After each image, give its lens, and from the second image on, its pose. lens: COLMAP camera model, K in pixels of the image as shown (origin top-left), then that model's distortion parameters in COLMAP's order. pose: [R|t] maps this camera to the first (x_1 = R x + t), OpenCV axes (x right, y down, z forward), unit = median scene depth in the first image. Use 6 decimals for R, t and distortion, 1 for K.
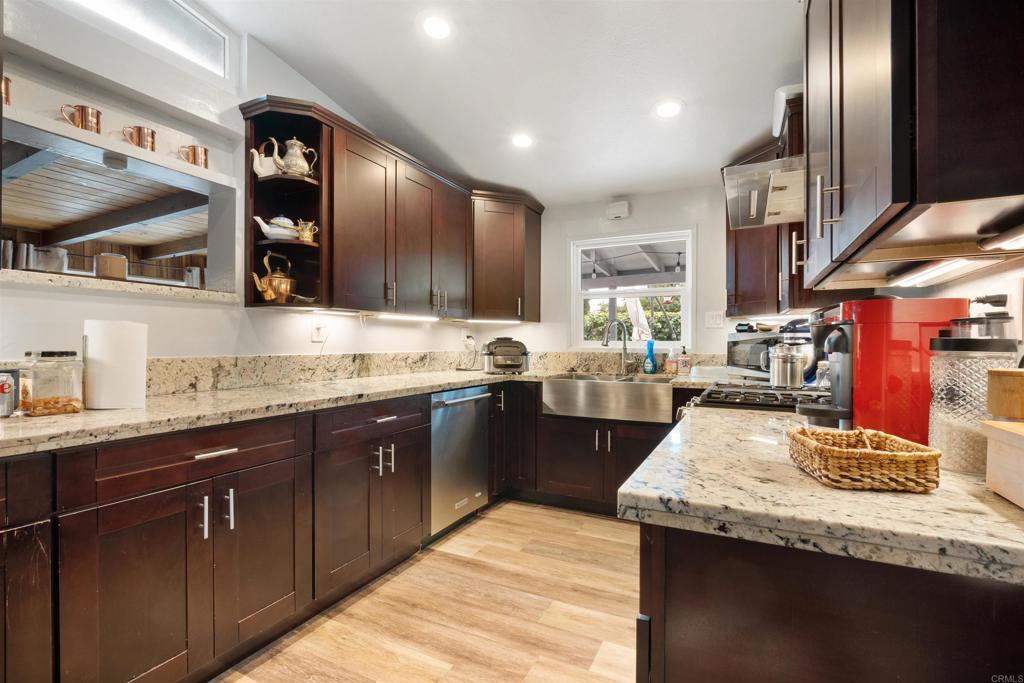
lens RADIAL K [[467.9, 0, 517.5], [0, 467.9, 342.0], [0, 0, 1]] dist [-0.011844, -0.000145]
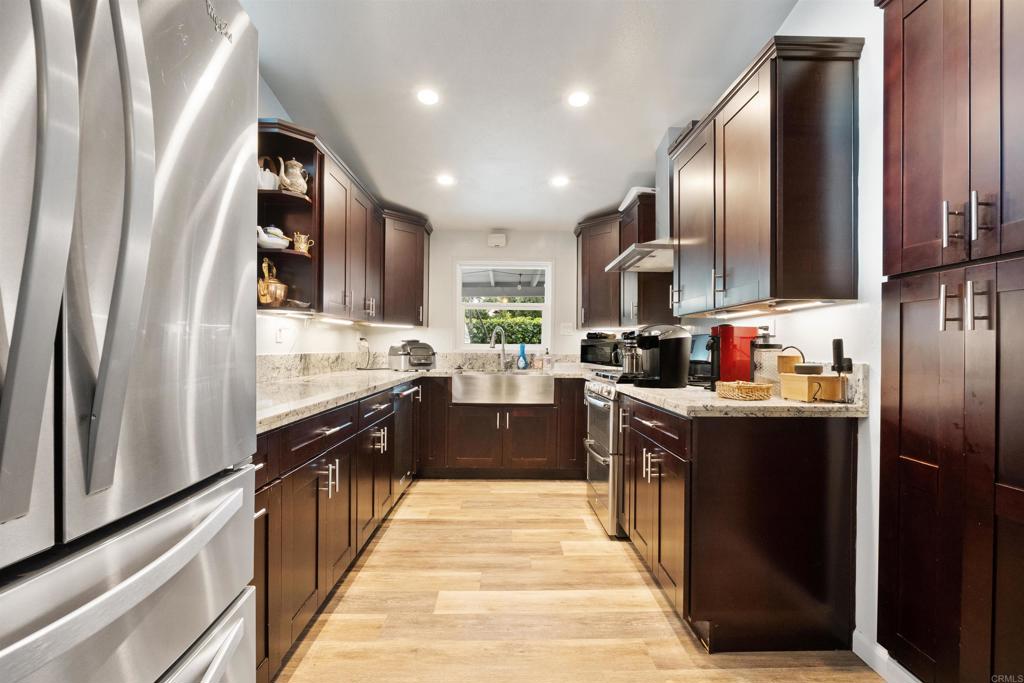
lens RADIAL K [[467.9, 0, 517.5], [0, 467.9, 342.0], [0, 0, 1]] dist [-0.011844, -0.000145]
pose [[0.885010, 0.010373, 0.465456, -0.437378], [-0.007235, 0.999937, -0.008527, 0.003731], [-0.465515, 0.004179, 0.885030, -0.192016]]
